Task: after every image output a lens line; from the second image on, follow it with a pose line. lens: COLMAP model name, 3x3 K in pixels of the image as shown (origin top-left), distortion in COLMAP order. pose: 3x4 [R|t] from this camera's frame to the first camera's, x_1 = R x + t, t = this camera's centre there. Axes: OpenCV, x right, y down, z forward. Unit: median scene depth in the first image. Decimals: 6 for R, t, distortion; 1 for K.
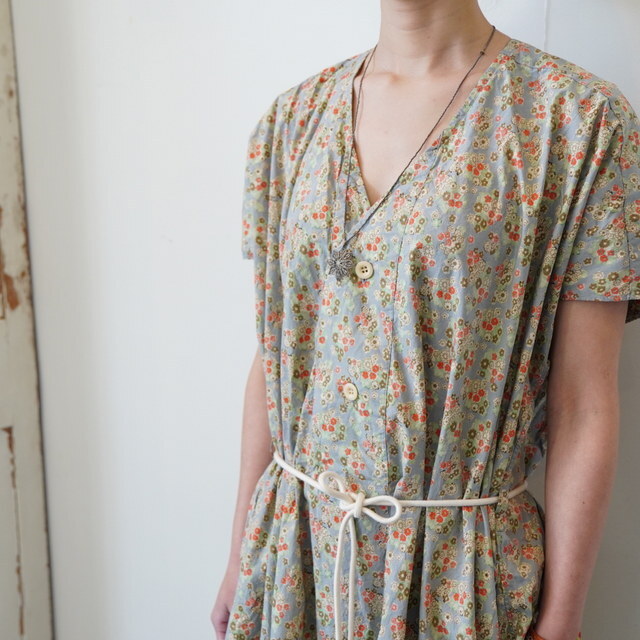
lens RADIAL K [[1098.4, 0, 320.0], [0, 1098.4, 320.0], [0, 0, 1]] dist [0.095951, -0.084662]
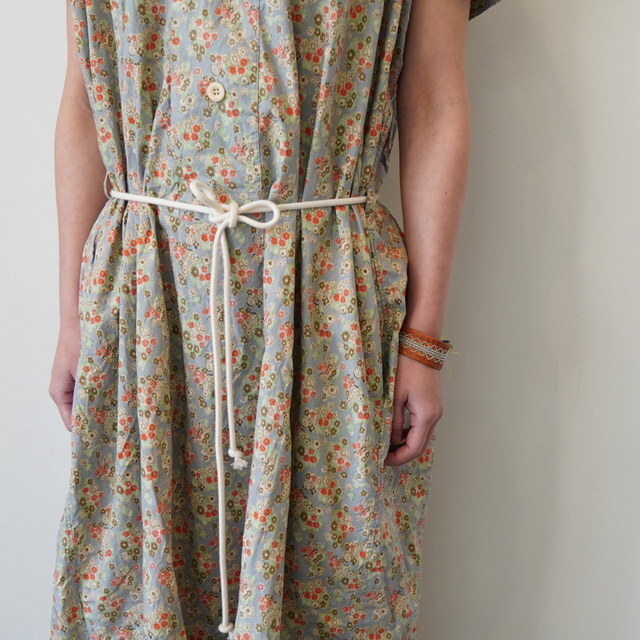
lens RADIAL K [[1098.4, 0, 320.0], [0, 1098.4, 320.0], [0, 0, 1]] dist [0.095951, -0.084662]
pose [[0.918584, -0.088199, 0.385258, -0.270892], [0.085595, 0.996042, 0.023941, 0.244270], [-0.385845, 0.010984, 0.922498, 0.097251]]
